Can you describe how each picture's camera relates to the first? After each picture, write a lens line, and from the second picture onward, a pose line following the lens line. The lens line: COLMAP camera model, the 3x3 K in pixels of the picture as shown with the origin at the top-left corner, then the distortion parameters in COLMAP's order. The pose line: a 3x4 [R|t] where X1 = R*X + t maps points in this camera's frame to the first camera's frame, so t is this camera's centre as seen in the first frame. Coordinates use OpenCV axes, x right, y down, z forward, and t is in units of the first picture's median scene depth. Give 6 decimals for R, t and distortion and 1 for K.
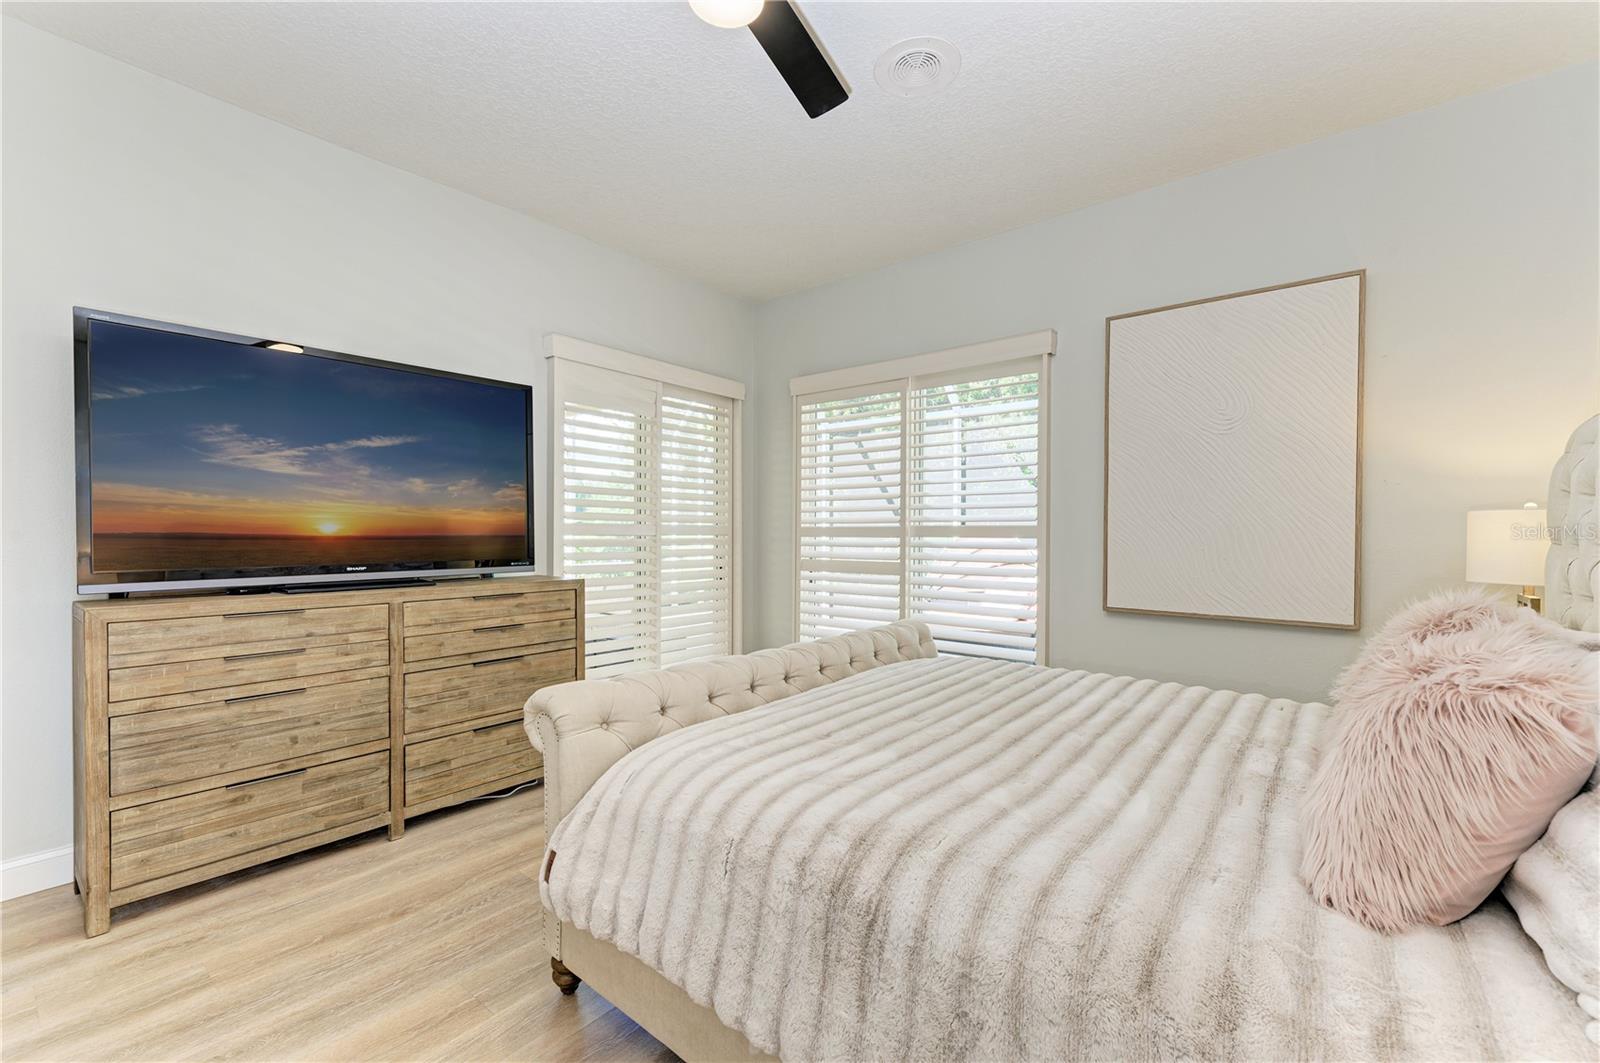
lens RADIAL K [[660.3, 0, 795.8], [0, 660.3, 533.6], [0, 0, 1]] dist [-0.009137, -0.000442]
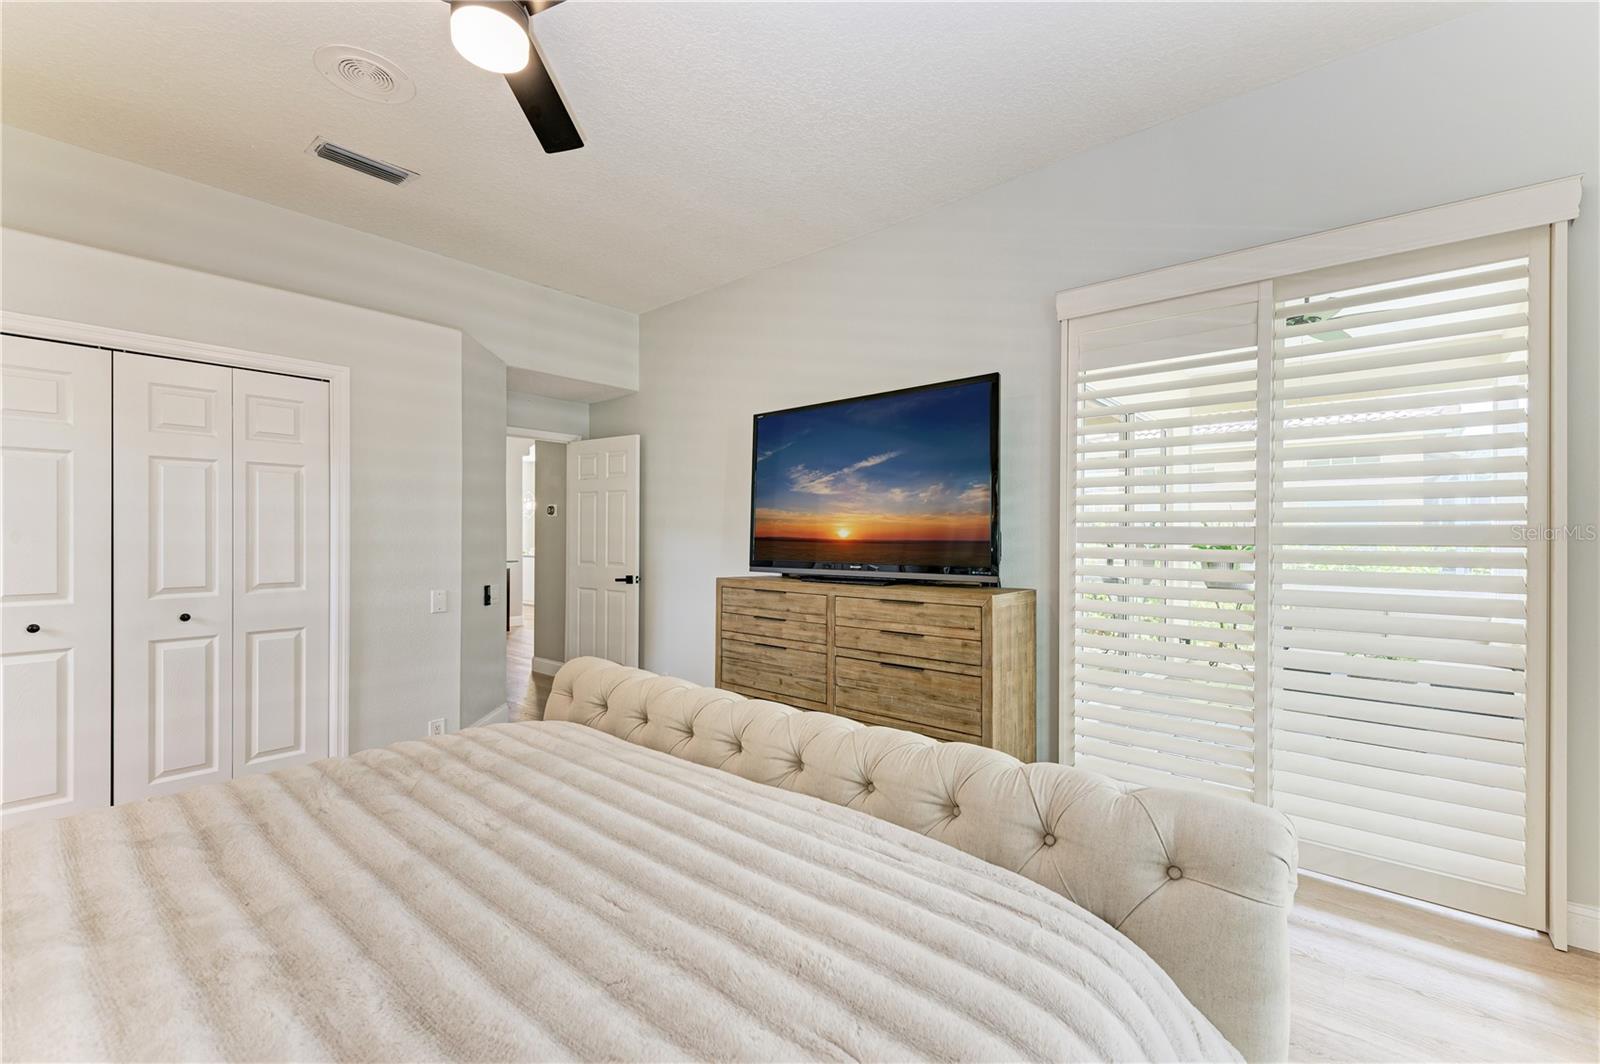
lens RADIAL K [[660.3, 0, 799.1], [0, 660.3, 541.8], [0, 0, 1]] dist [-0.009137, -0.000442]
pose [[-0.008419, 0.011812, -0.999895, 0.571647], [-0.004044, 0.999922, 0.011847, -0.007270], [0.999956, 0.004144, -0.008370, 0.893320]]
